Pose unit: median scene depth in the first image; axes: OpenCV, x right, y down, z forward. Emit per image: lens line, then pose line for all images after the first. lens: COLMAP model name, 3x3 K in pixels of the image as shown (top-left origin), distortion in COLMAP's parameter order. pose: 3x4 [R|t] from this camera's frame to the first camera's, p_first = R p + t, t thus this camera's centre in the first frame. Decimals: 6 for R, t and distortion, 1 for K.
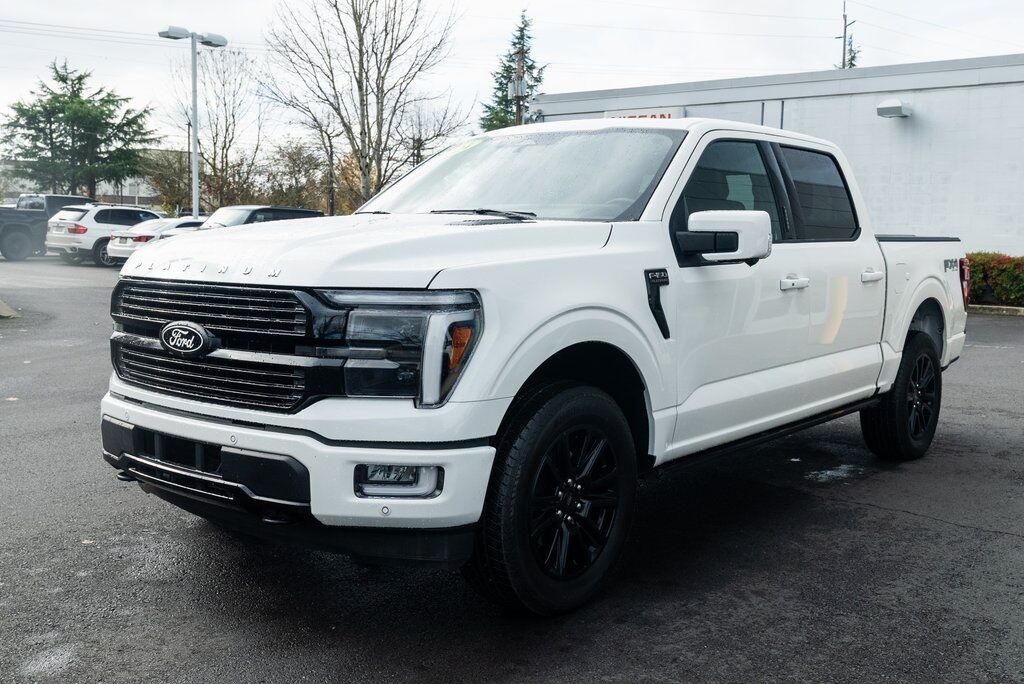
lens RADIAL K [[1012.2, 0, 515.7], [0, 1012.2, 340.7], [0, 0, 1]] dist [-0.000870, 0.000000]
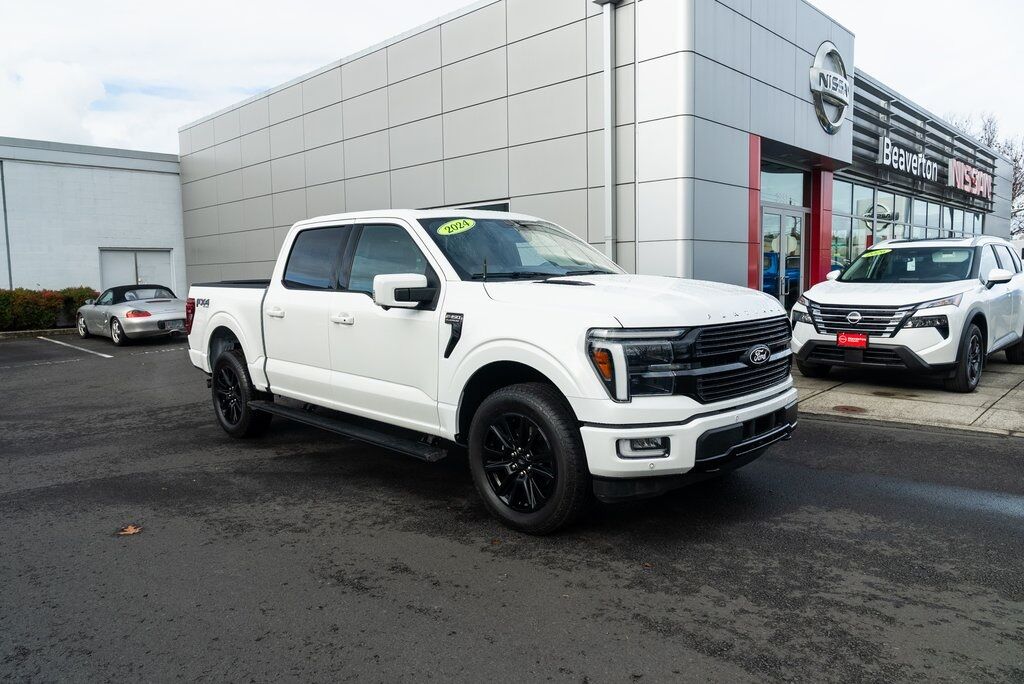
lens RADIAL K [[692.6, 0, 519.9], [0, 692.6, 338.4], [0, 0, 1]] dist [-0.033490, 0.017177]
pose [[0.088311, -0.112958, 0.989667, -1.473882], [0.116419, 0.987911, 0.102369, -0.189628], [-0.989266, 0.106176, 0.100394, 1.278012]]
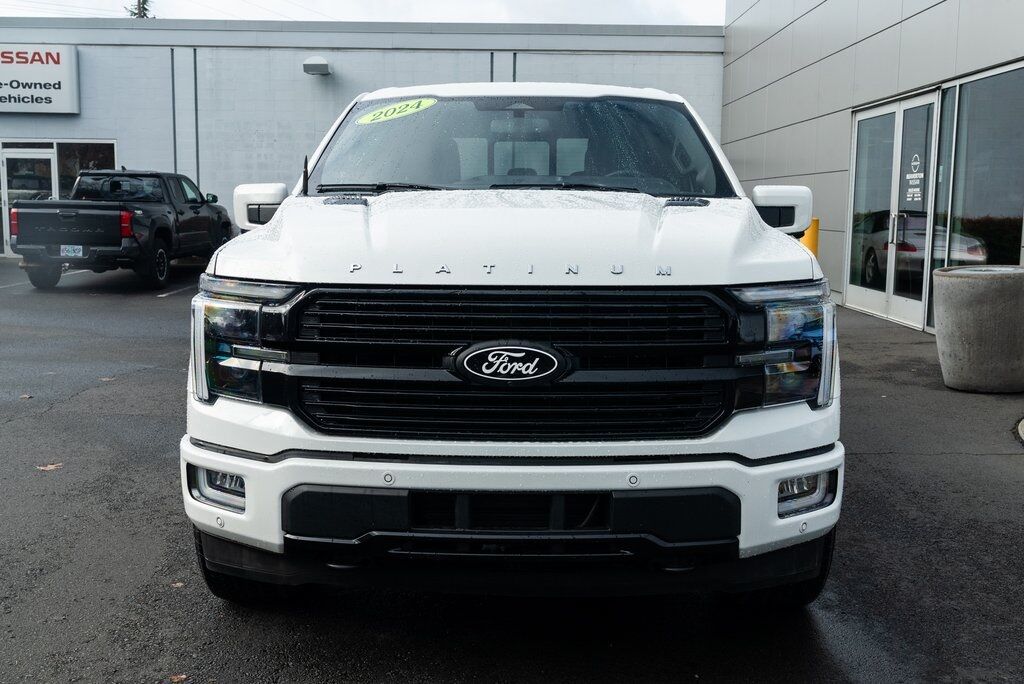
lens RADIAL K [[1041.2, 0, 515.7], [0, 1041.2, 344.4], [0, 0, 1]] dist [0.007828, 0.000000]
pose [[0.786046, -0.094895, 0.610841, -0.806884], [0.067749, 0.995419, 0.067458, -0.068811], [-0.614444, -0.011641, 0.788874, 0.385781]]
